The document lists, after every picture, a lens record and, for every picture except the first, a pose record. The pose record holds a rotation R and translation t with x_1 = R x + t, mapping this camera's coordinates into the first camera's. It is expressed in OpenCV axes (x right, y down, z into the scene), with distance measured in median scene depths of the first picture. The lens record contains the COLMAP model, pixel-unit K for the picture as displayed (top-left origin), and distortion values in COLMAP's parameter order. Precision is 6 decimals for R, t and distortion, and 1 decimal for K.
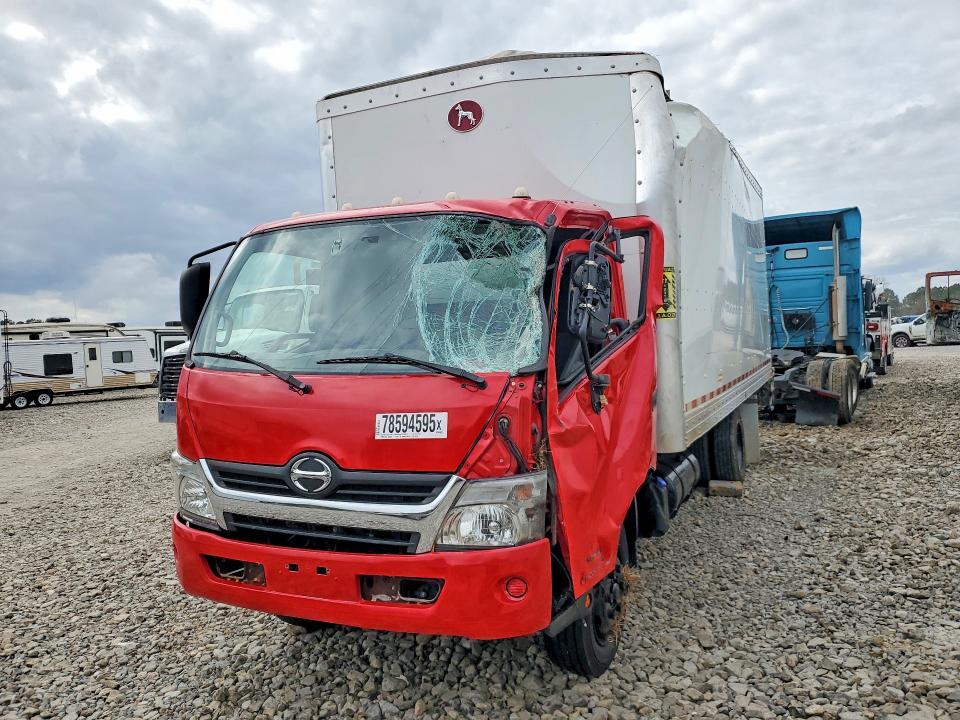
lens RADIAL K [[723.4, 0, 473.4], [0, 723.4, 360.1], [0, 0, 1]] dist [0.042976, -0.034301]
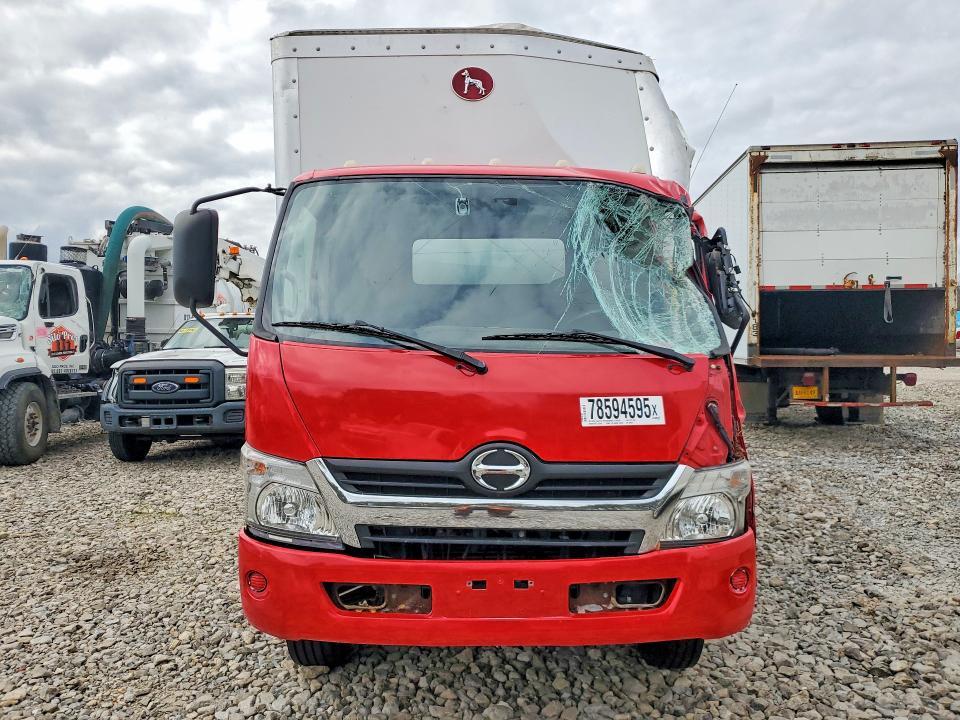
lens RADIAL K [[723.4, 0, 476.7], [0, 723.4, 356.1], [0, 0, 1]] dist [0.042976, -0.034301]
pose [[0.913730, 0.026498, 0.405456, -0.593748], [-0.021190, 0.999621, -0.017576, 0.041513], [-0.405768, 0.007468, 0.913946, 0.248721]]
